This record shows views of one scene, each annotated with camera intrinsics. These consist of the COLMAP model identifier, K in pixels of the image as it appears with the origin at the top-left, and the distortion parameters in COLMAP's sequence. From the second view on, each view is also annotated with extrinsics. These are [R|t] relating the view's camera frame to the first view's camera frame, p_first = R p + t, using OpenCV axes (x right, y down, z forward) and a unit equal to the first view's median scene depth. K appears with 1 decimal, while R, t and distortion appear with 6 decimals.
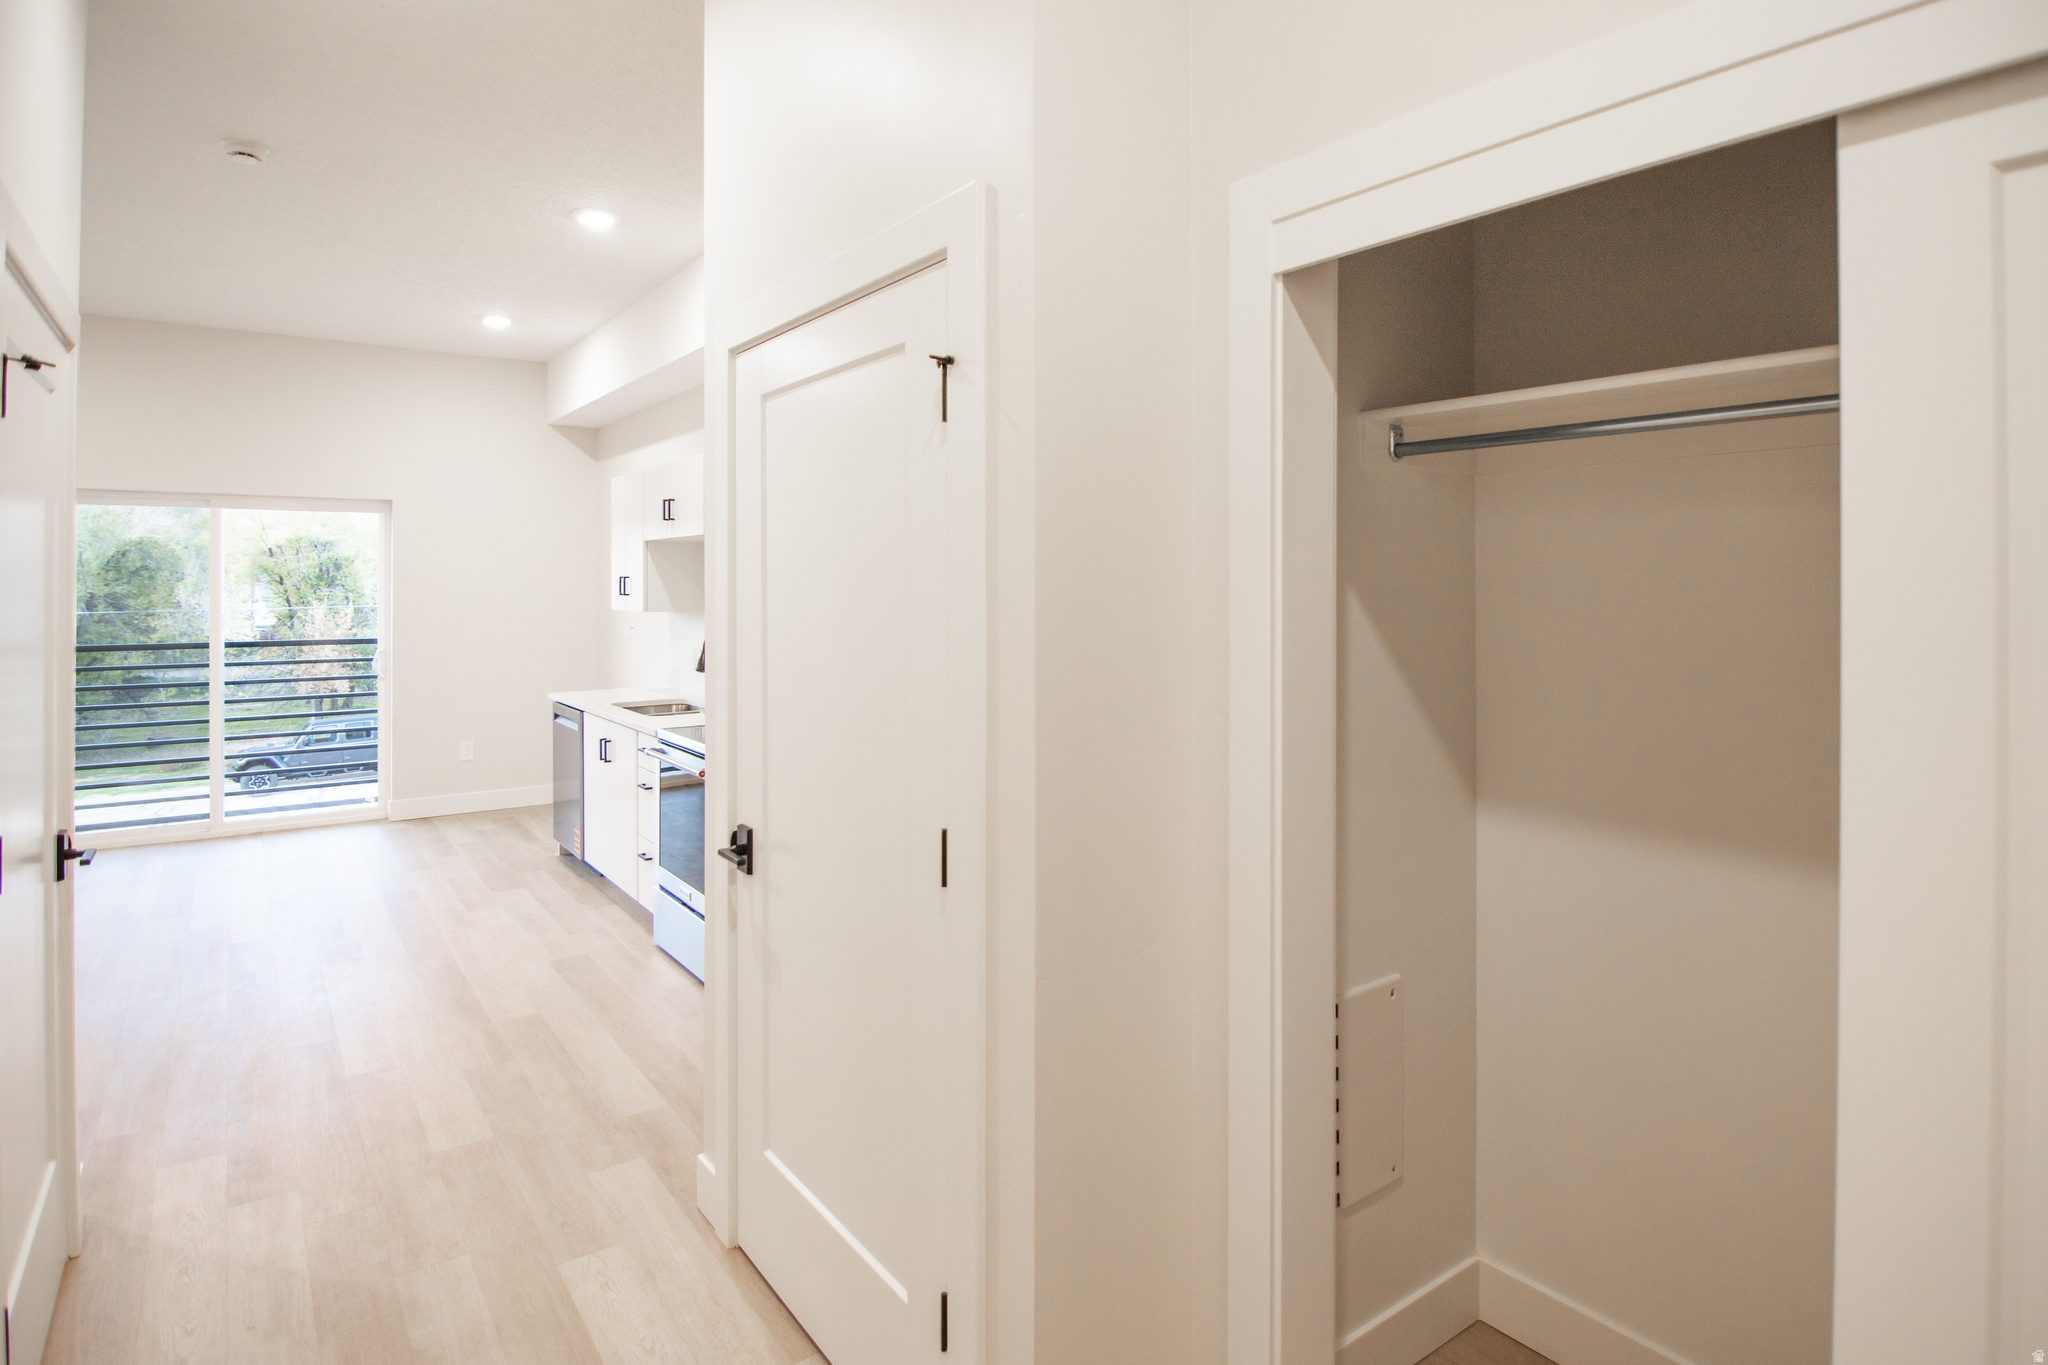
lens RADIAL K [[1099.2, 0, 1034.6], [0, 1099.2, 568.1], [0, 0, 1]] dist [-0.019638, -0.002590]
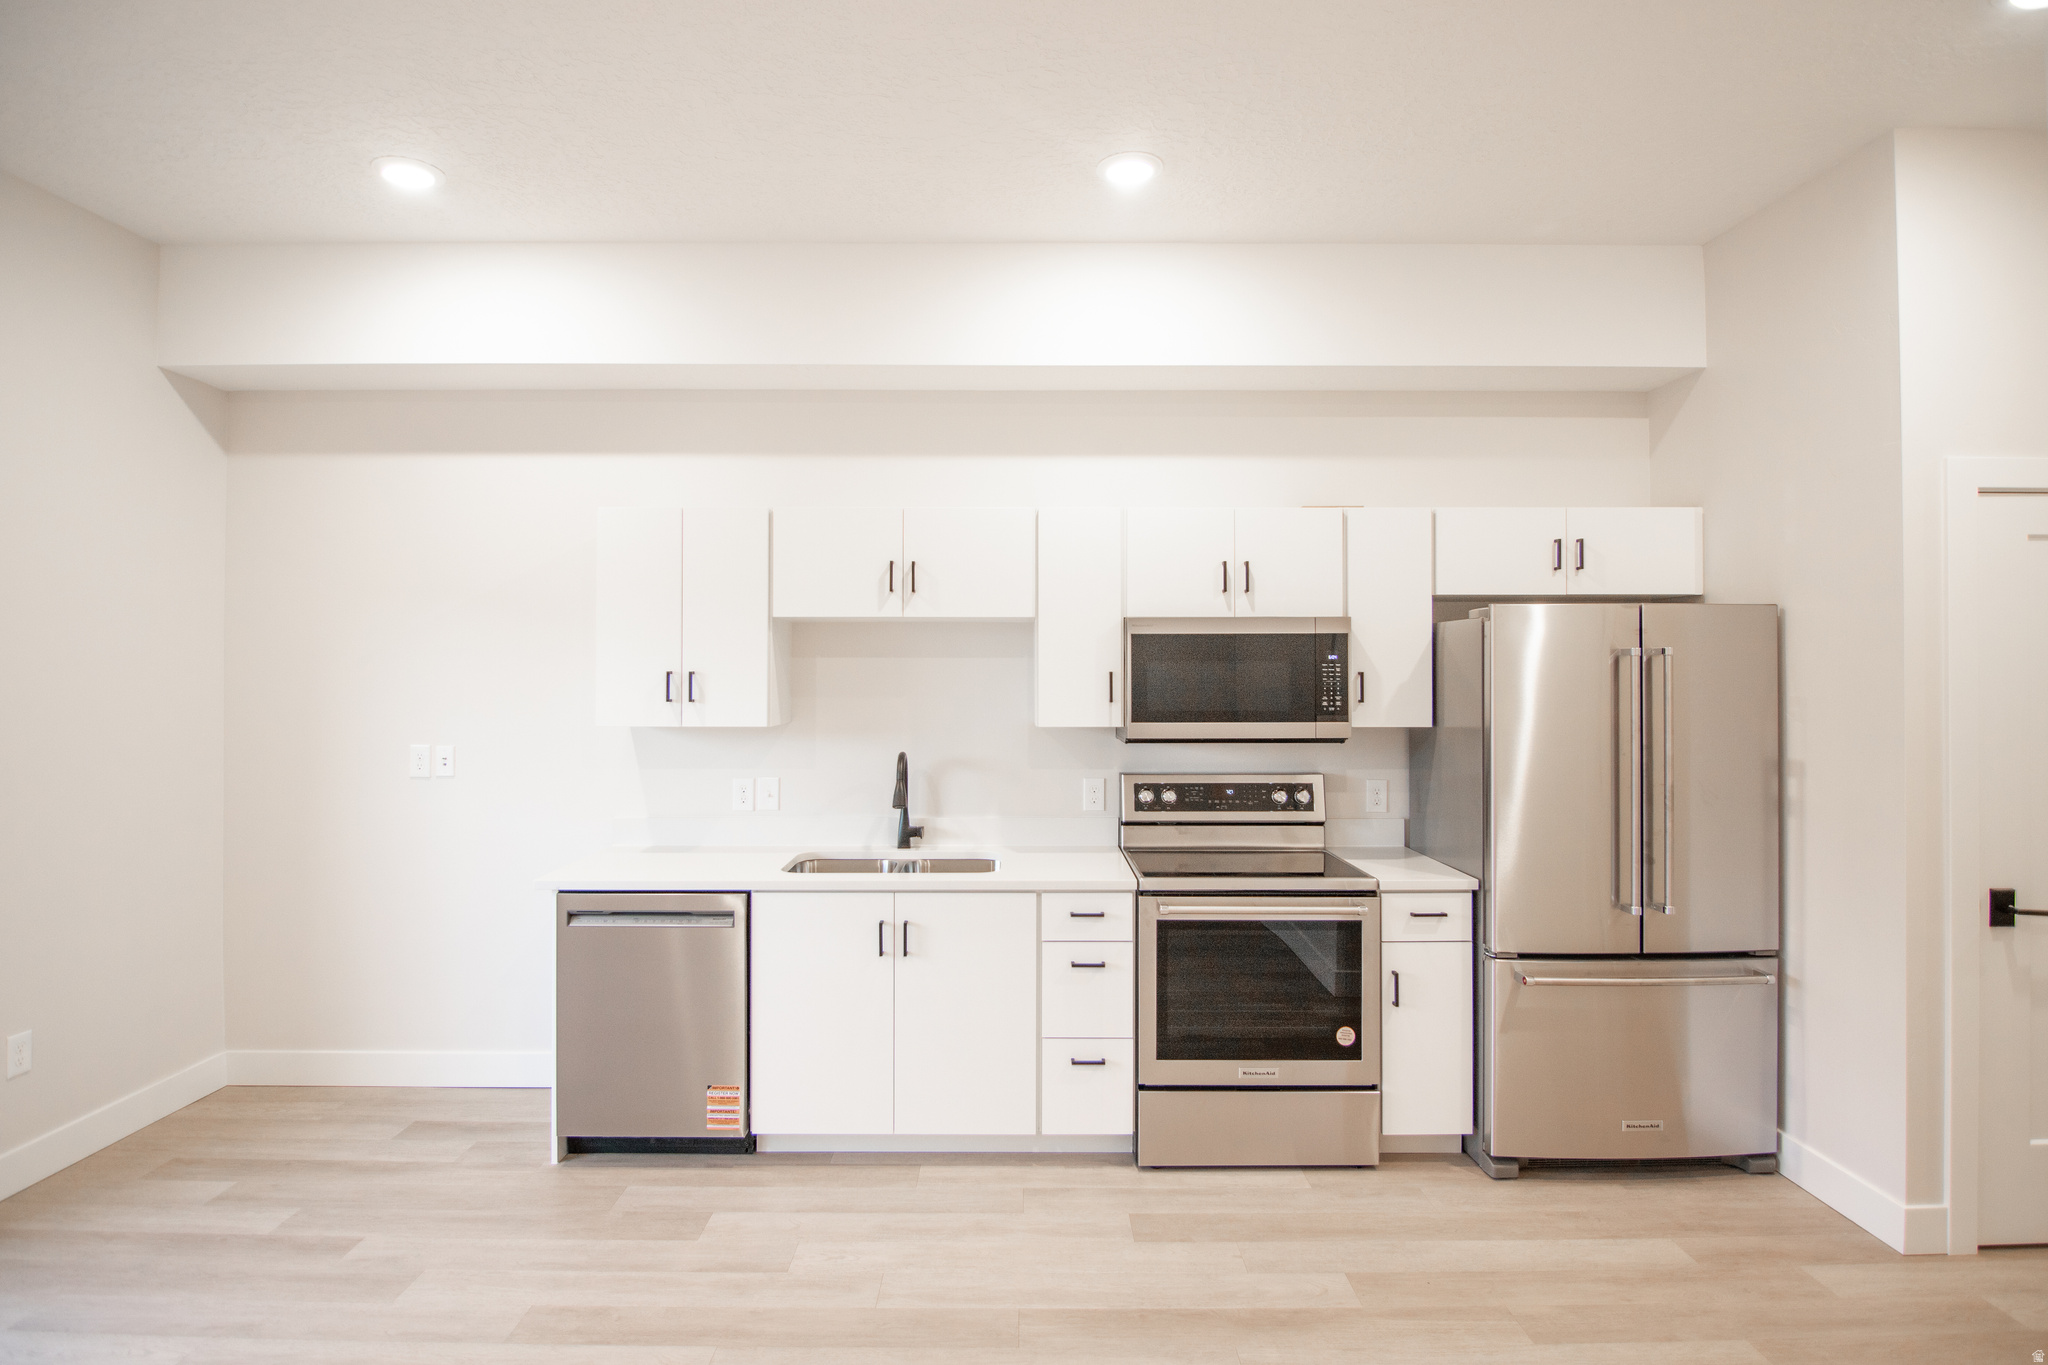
lens RADIAL K [[1099.2, 0, 1023.7], [0, 1099.2, 665.6], [0, 0, 1]] dist [-0.019638, -0.002590]
pose [[0.589481, 0.002243, 0.807779, -1.375445], [-0.005988, 0.999981, 0.001593, 0.003918], [-0.807760, -0.005776, 0.589483, 0.880430]]
